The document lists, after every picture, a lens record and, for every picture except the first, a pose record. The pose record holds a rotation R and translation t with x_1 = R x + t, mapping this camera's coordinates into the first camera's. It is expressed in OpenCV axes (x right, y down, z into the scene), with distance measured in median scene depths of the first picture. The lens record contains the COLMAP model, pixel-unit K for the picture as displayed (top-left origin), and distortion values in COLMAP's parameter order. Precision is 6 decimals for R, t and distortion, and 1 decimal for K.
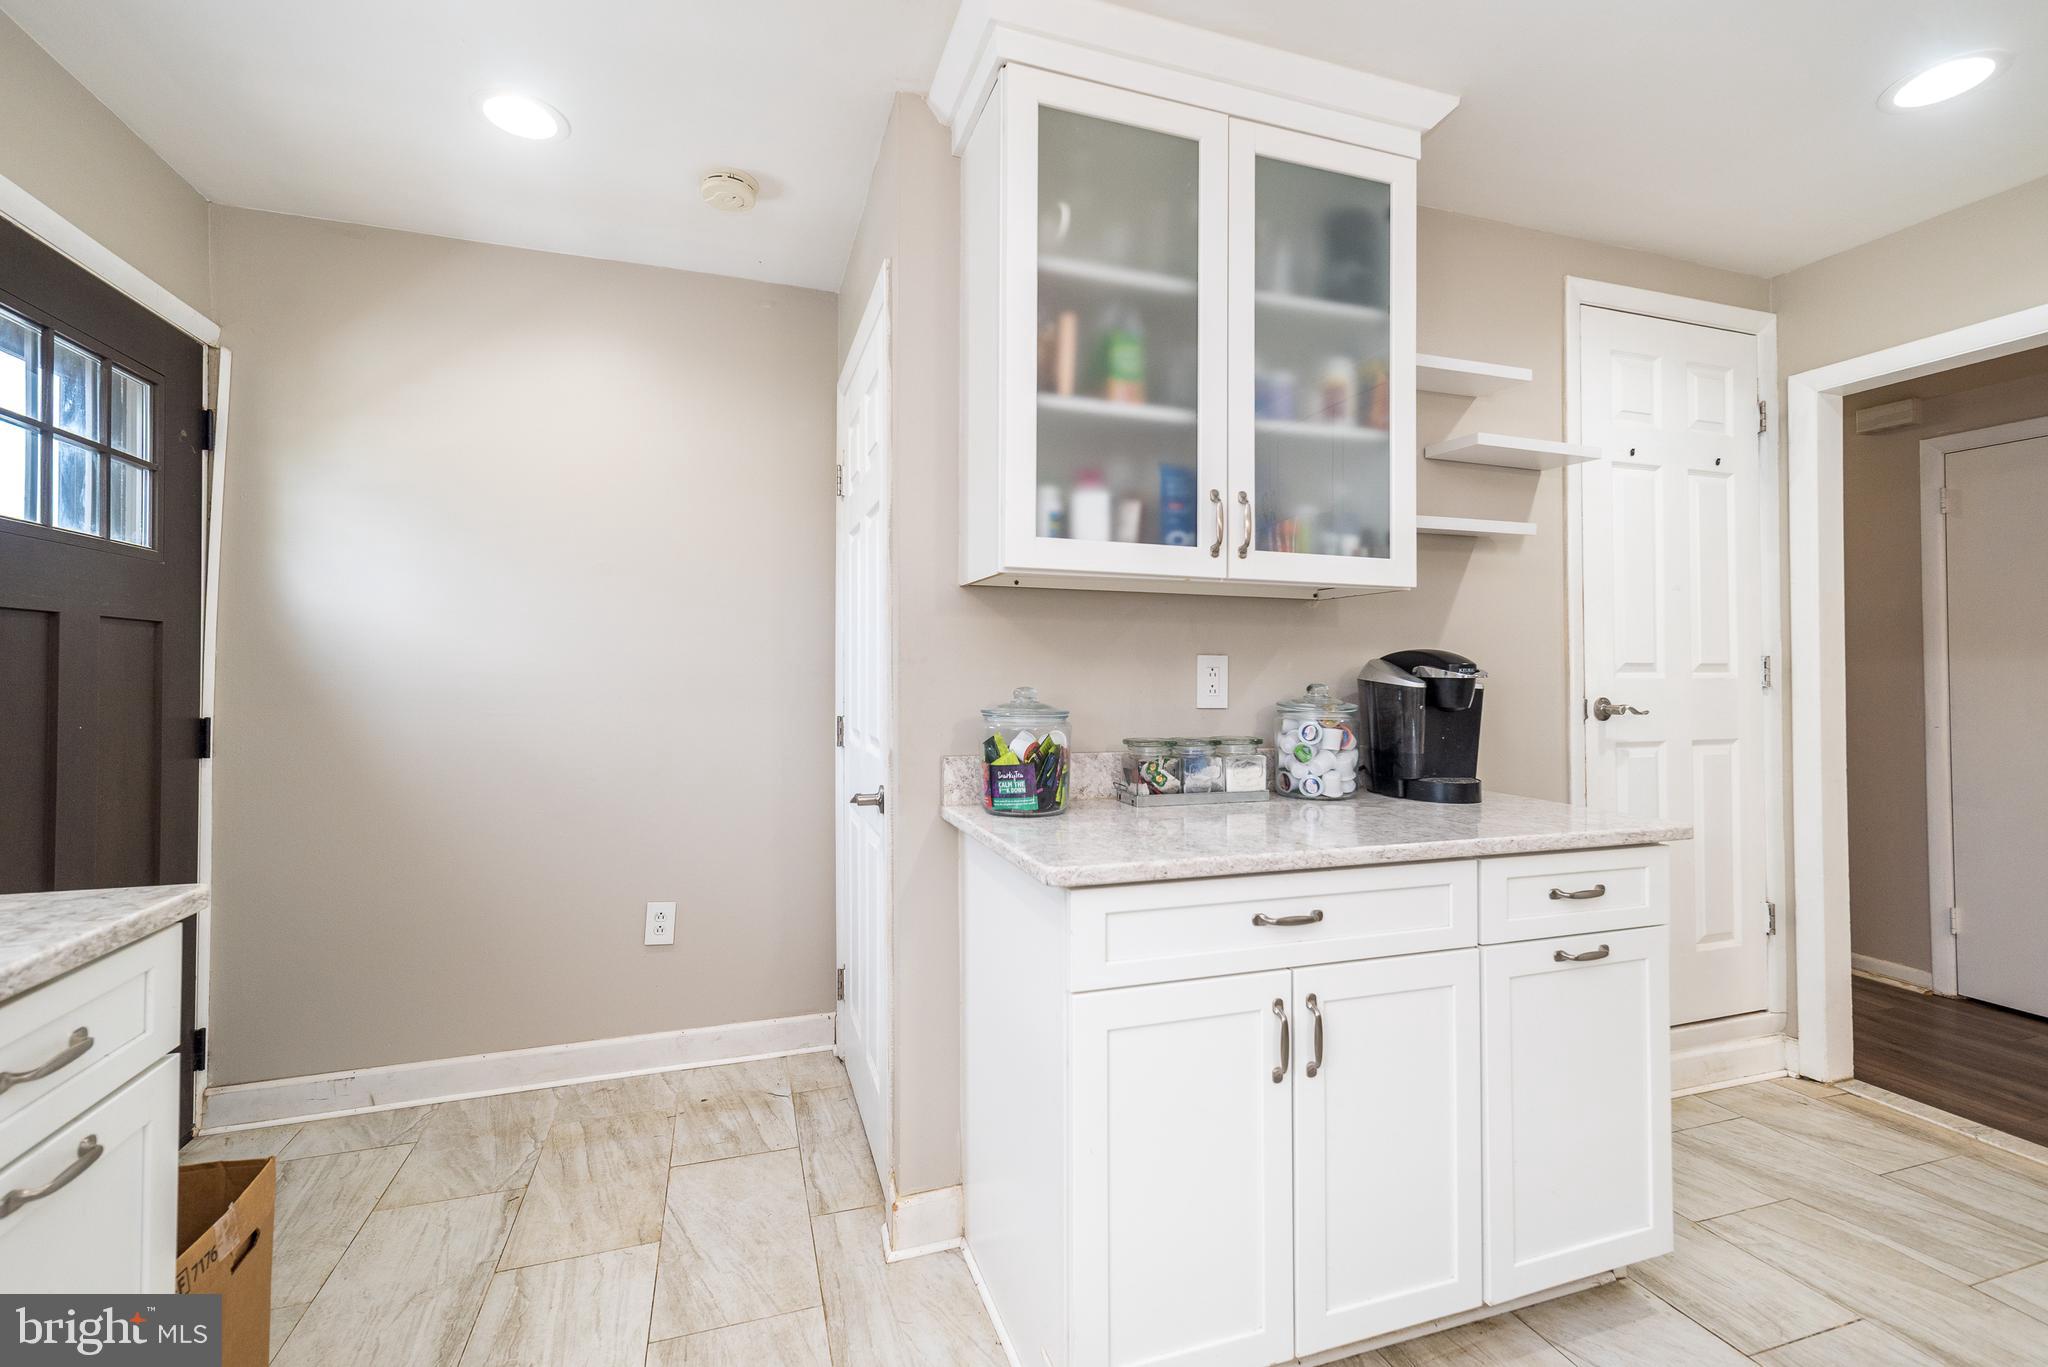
lens RADIAL K [[877.1, 0, 1020.1], [0, 877.1, 652.0], [0, 0, 1]] dist [0.014150, 0.000015]
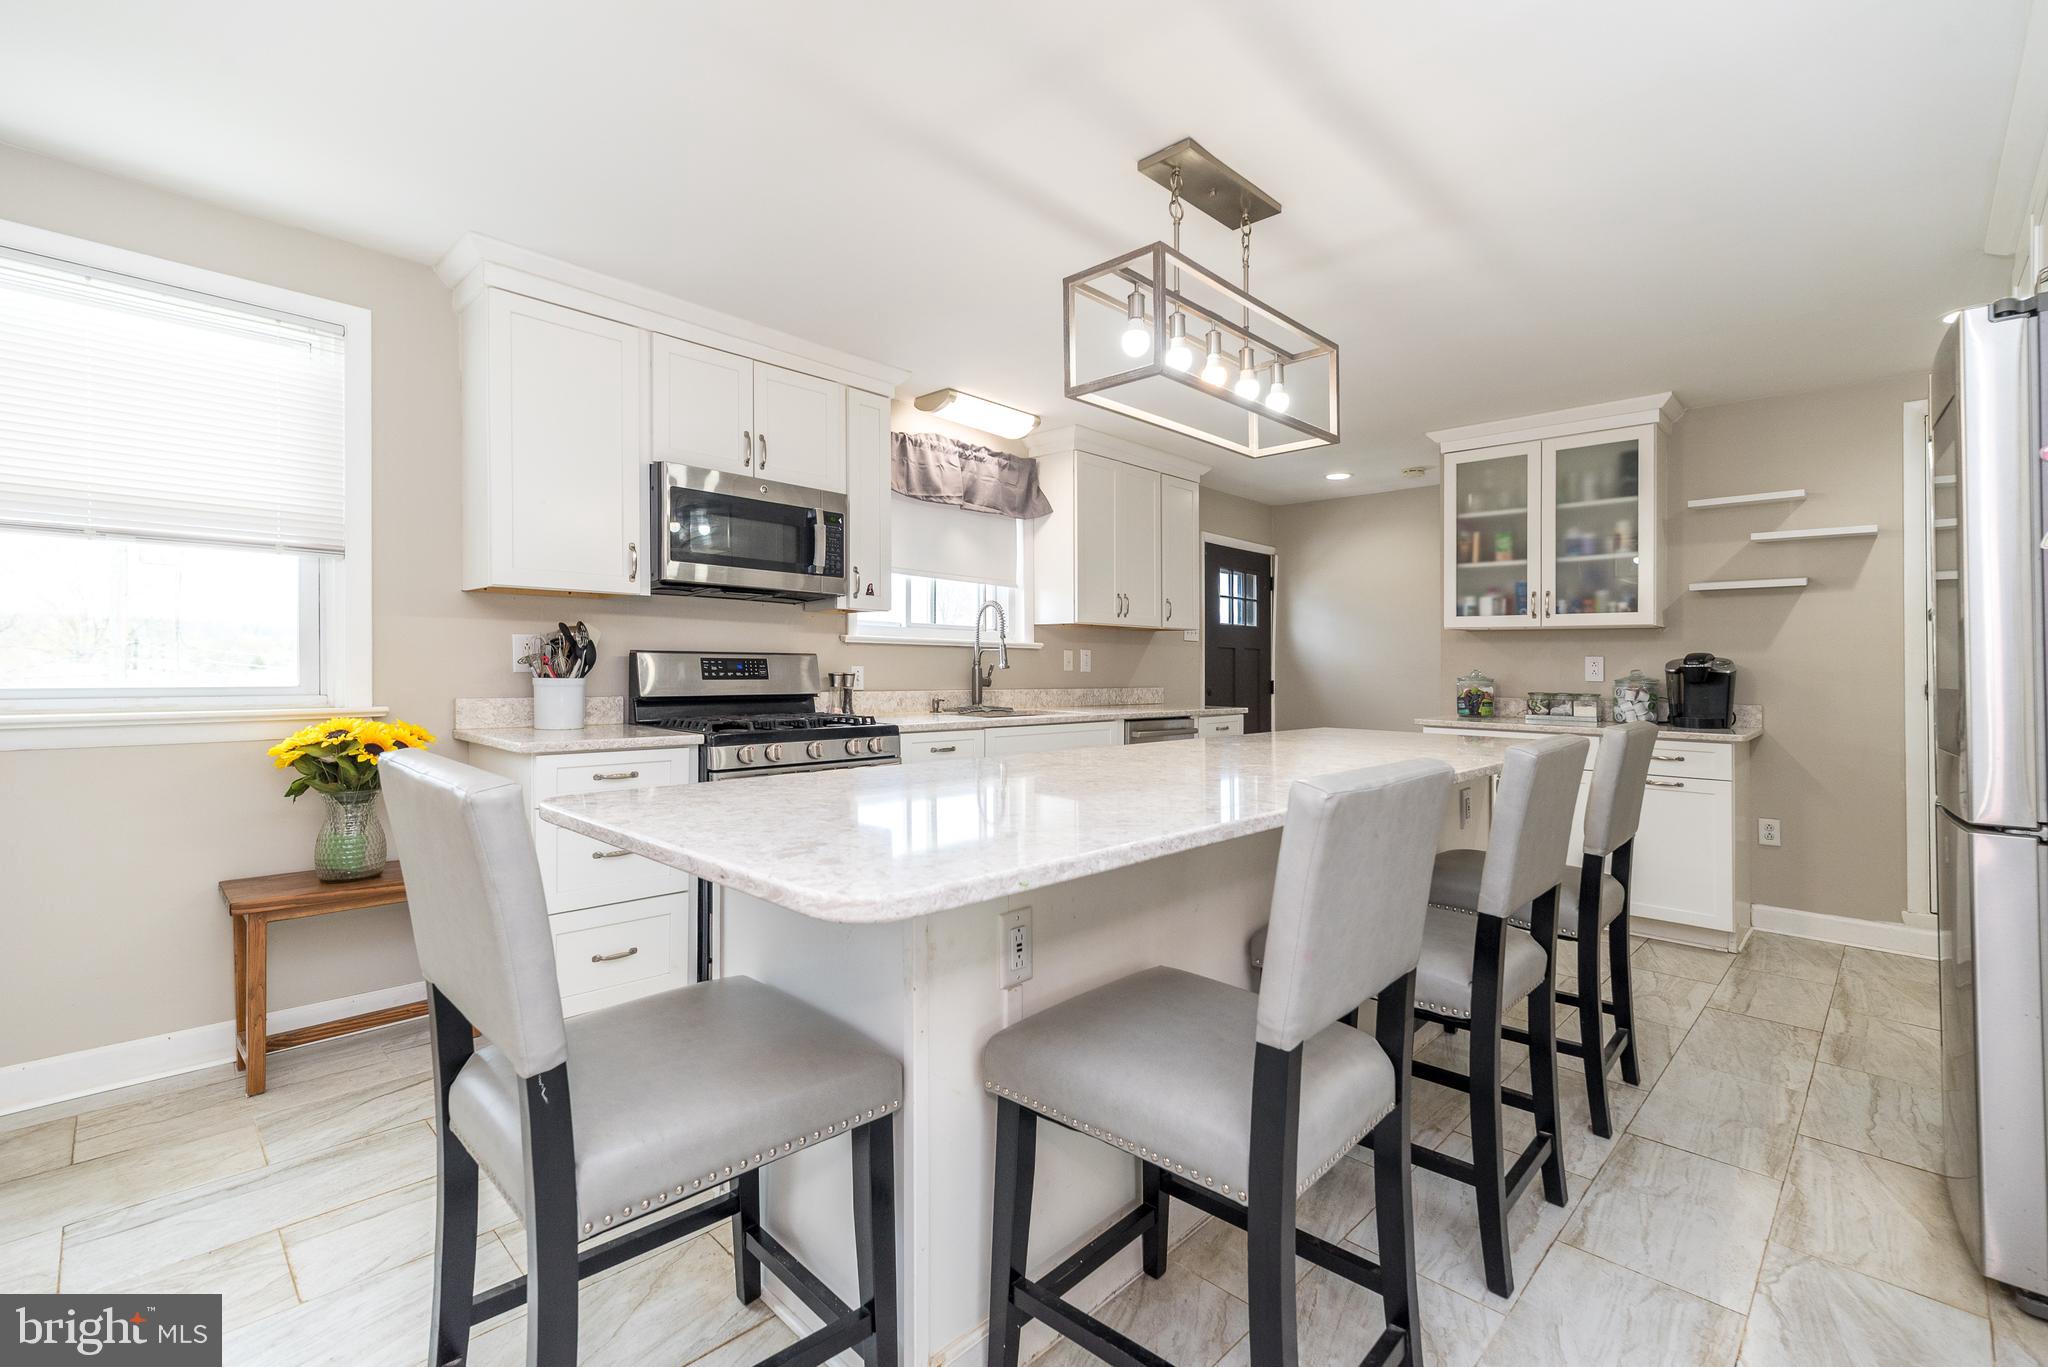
lens RADIAL K [[895.0, 0, 1031.7], [0, 895.0, 652.4], [0, 0, 1]] dist [0.010556, 0.000091]
pose [[0.458283, -0.011931, -0.888726, 1.684228], [0.013728, 0.999886, -0.006345, -0.013124], [0.888700, -0.009292, 0.458395, -1.333315]]
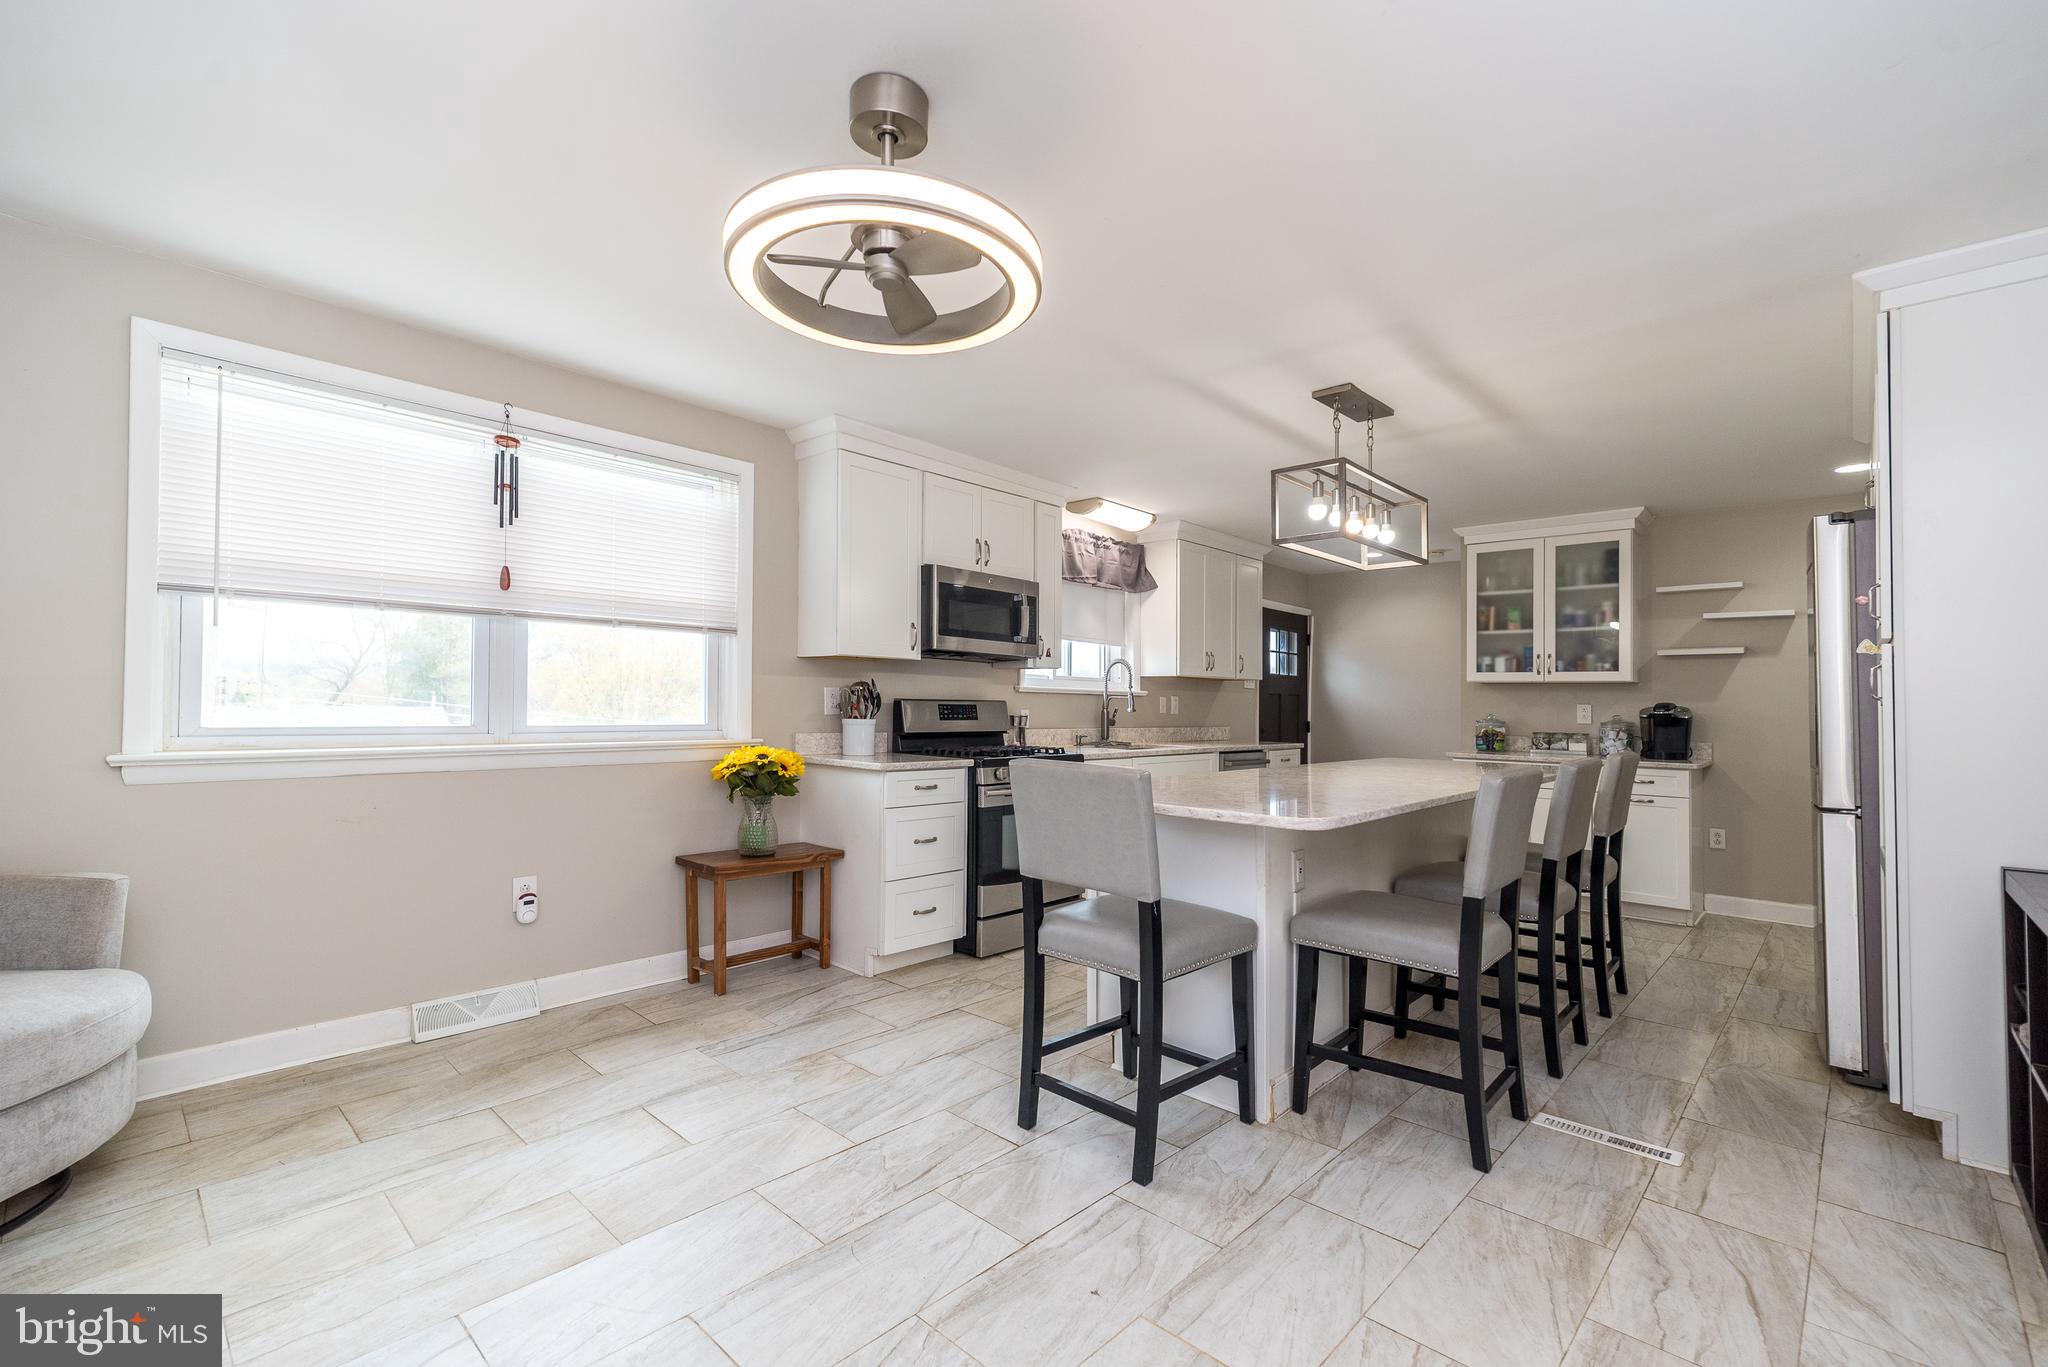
lens RADIAL K [[887.9, 0, 1024.0], [0, 887.9, 683.5], [0, 0, 1]] dist [0.013167, -0.000033]
pose [[0.475539, -0.016436, -0.879541, 2.027546], [0.008989, 0.999864, -0.013825, -0.043555], [0.879649, -0.001332, 0.475622, -2.058166]]
